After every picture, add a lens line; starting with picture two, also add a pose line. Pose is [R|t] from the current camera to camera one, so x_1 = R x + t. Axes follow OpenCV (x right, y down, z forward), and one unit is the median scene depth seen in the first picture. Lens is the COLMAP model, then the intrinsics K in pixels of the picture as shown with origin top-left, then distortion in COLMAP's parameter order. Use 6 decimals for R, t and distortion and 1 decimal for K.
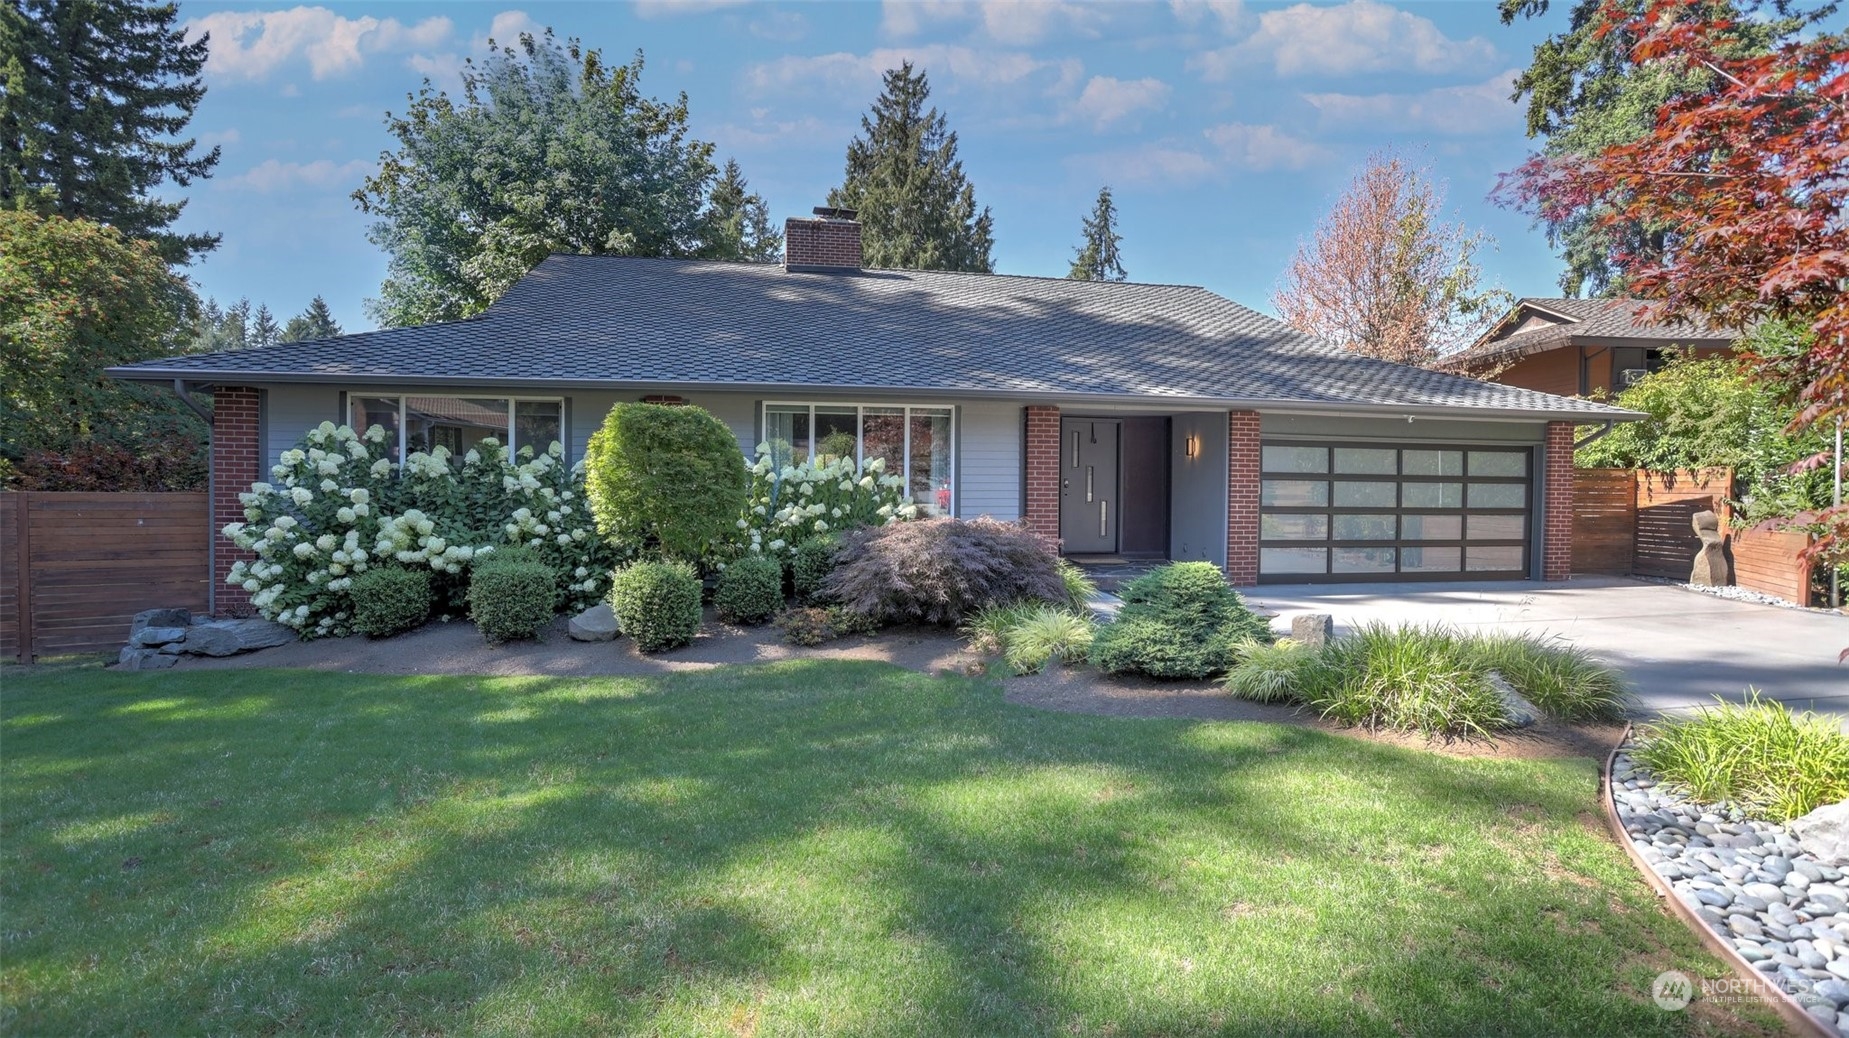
lens RADIAL K [[928.3, 0, 930.9], [0, 928.3, 503.9], [0, 0, 1]] dist [-0.070592, 0.041382]
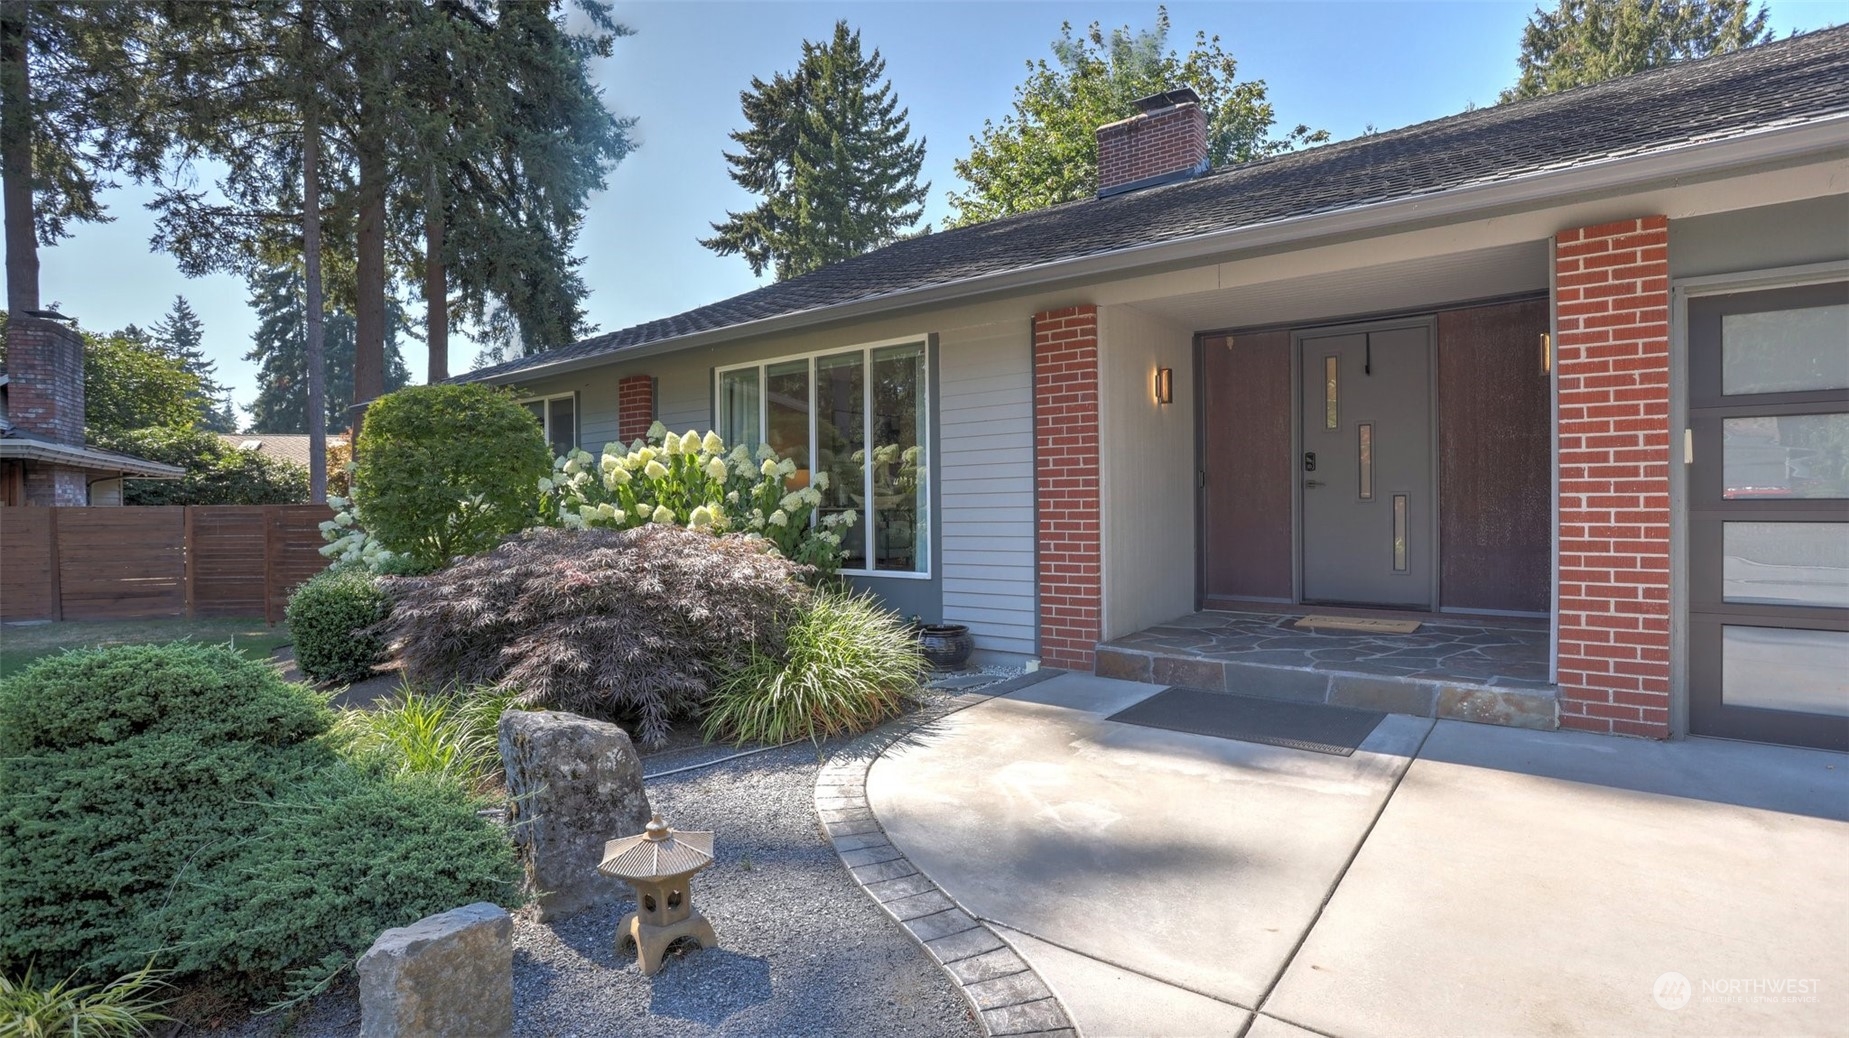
lens RADIAL K [[897.6, 0, 916.0], [0, 897.6, 515.6], [0, 0, 1]] dist [-0.081342, 0.037799]
pose [[0.641420, -0.003493, -0.767182, 0.141949], [0.004219, 0.999991, -0.001026, 0.002643], [0.767178, -0.002579, 0.641429, 0.199388]]
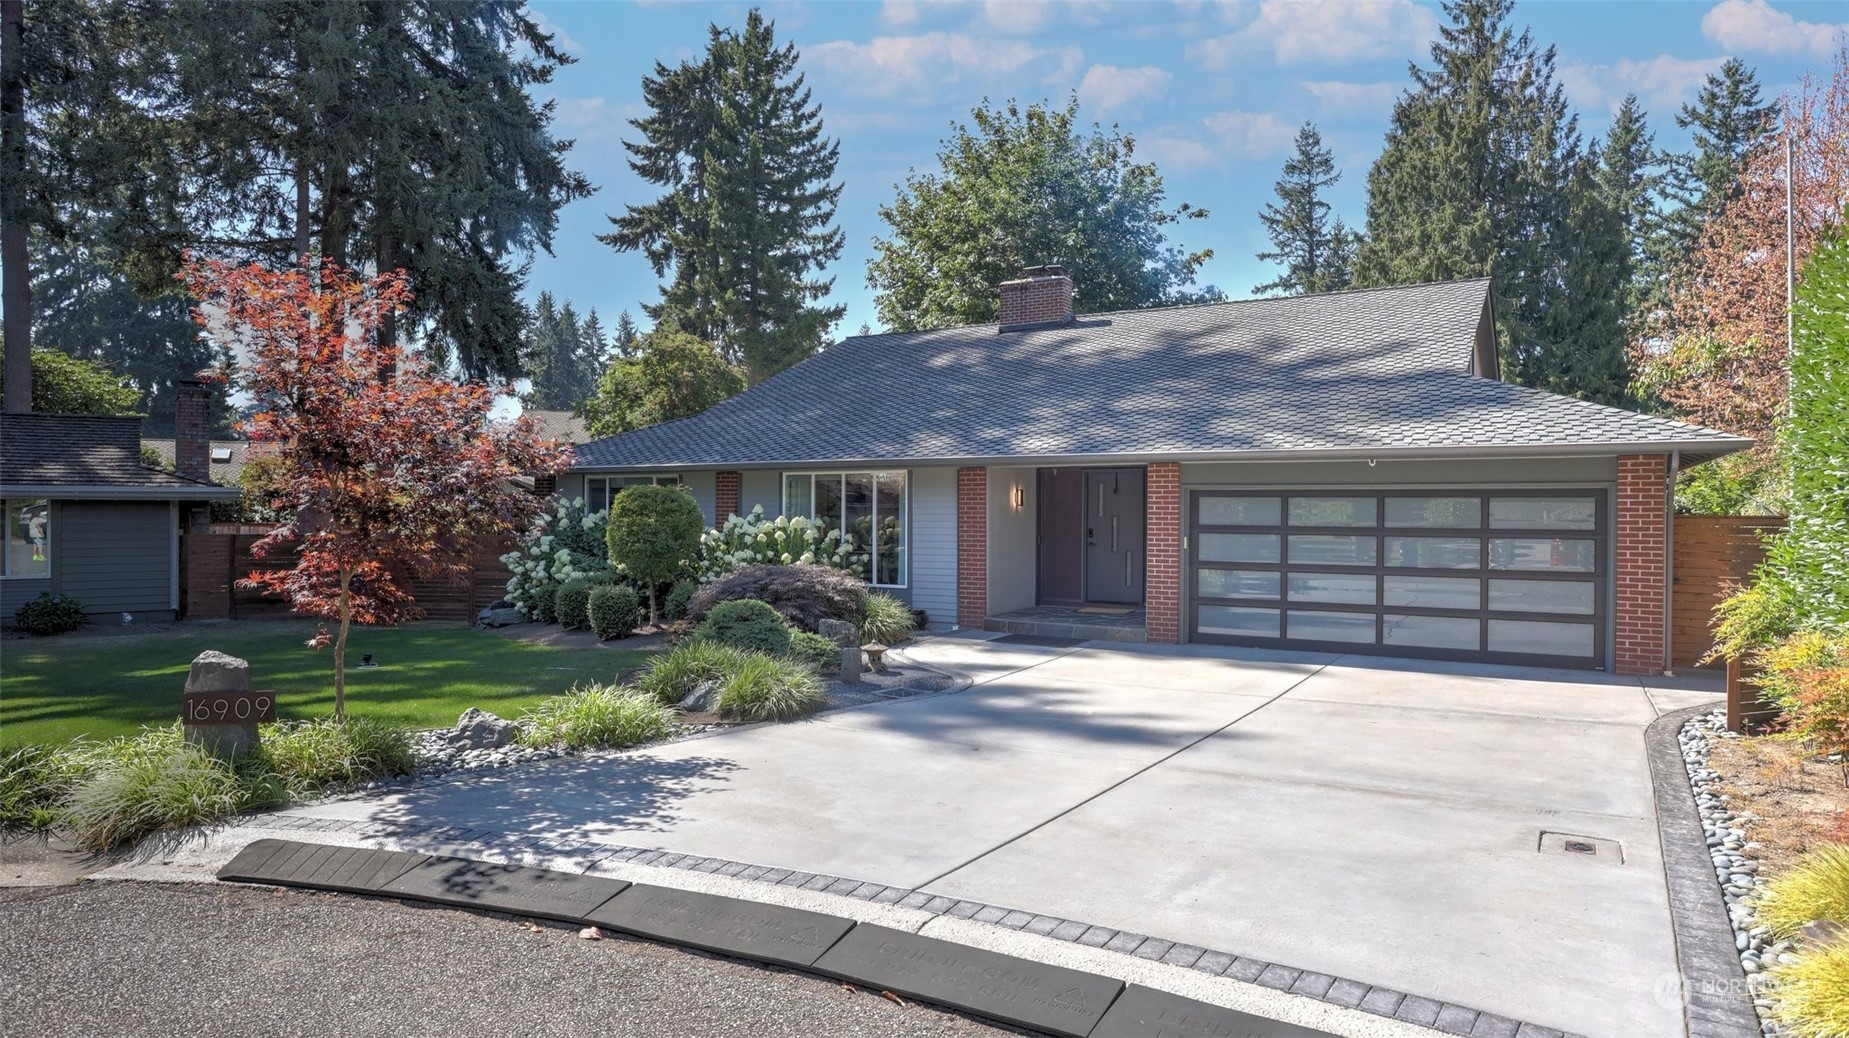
lens RADIAL K [[1144.6, 0, 924.5], [0, 1144.6, 519.0], [0, 0, 1]] dist [-0.041102, 0.001100]
pose [[0.726470, 0.003797, -0.687188, 0.333644], [-0.009600, 0.999943, -0.004623, -0.011189], [0.687131, 0.009956, 0.726465, -0.019046]]
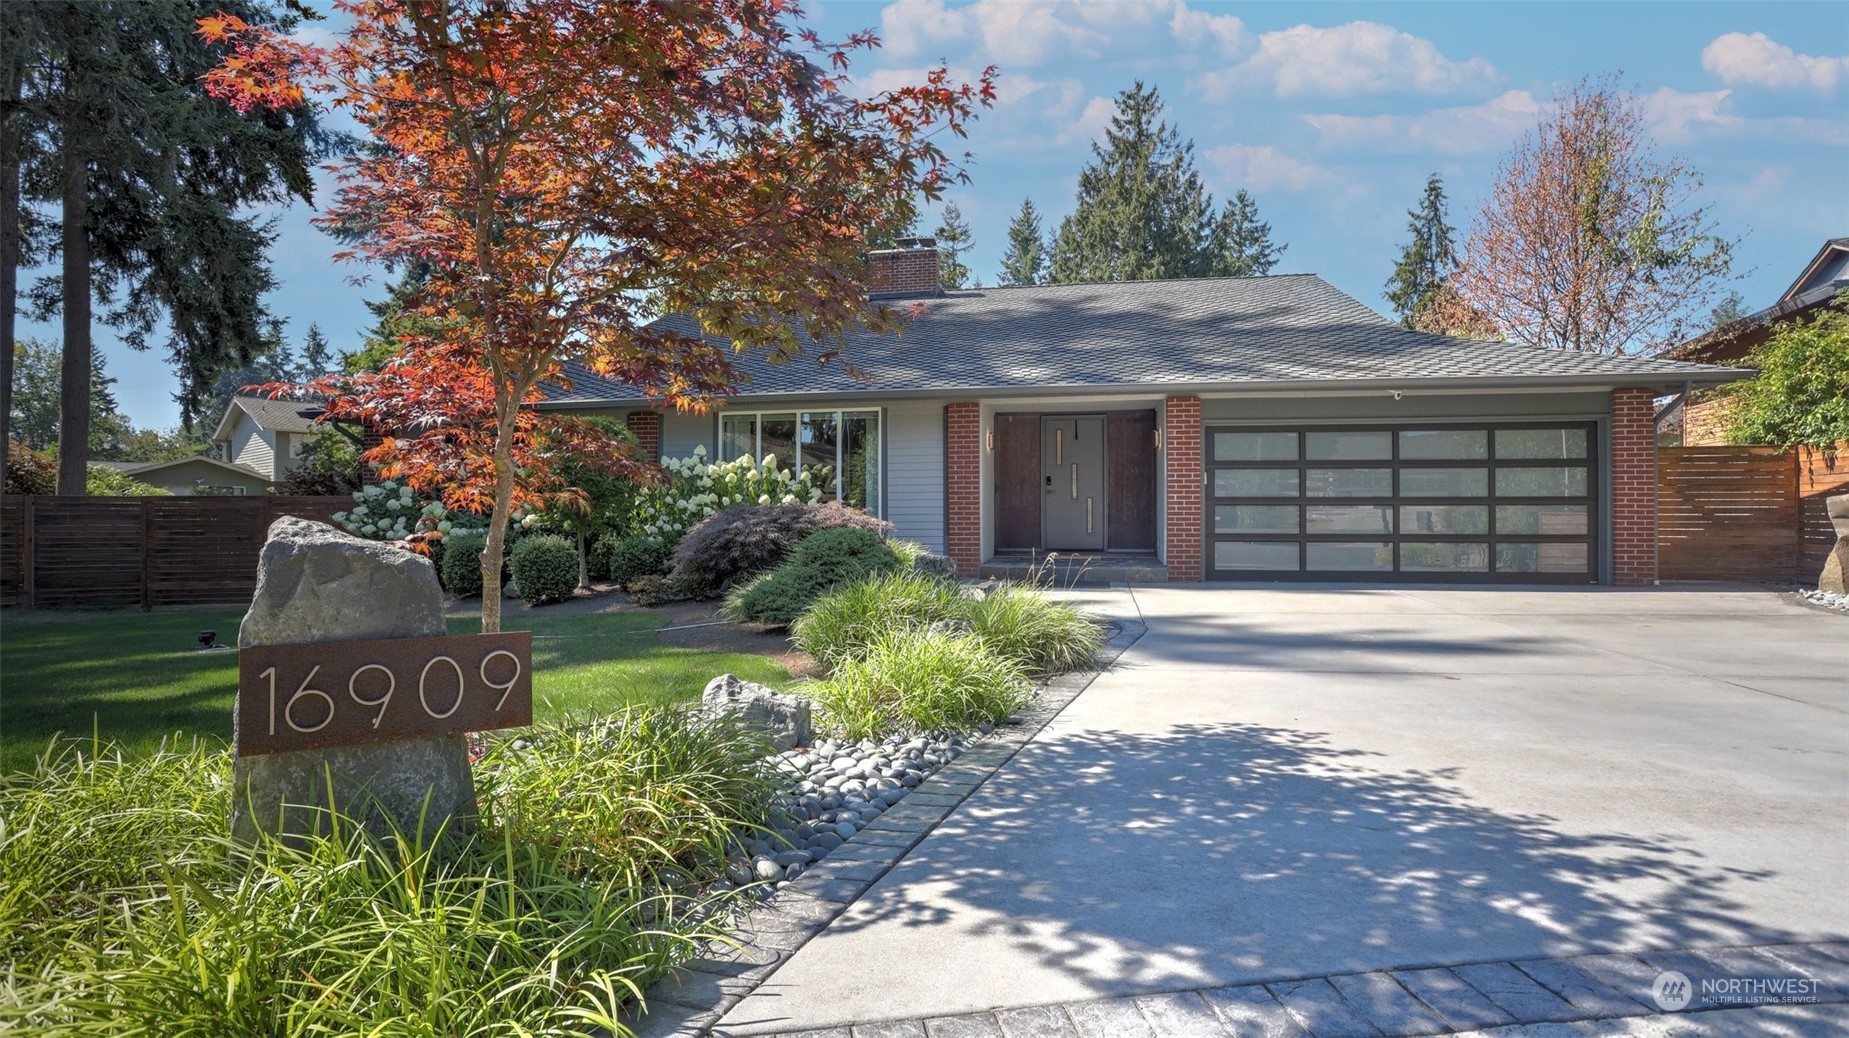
lens RADIAL K [[919.1, 0, 924.5], [0, 919.1, 519.0], [0, 0, 1]] dist [-0.046425, 0.016376]
pose [[0.922999, -0.009053, -0.384695, 0.154042], [0.002417, 0.999840, -0.017730, 0.014270], [0.384794, 0.015435, 0.922873, 0.005771]]
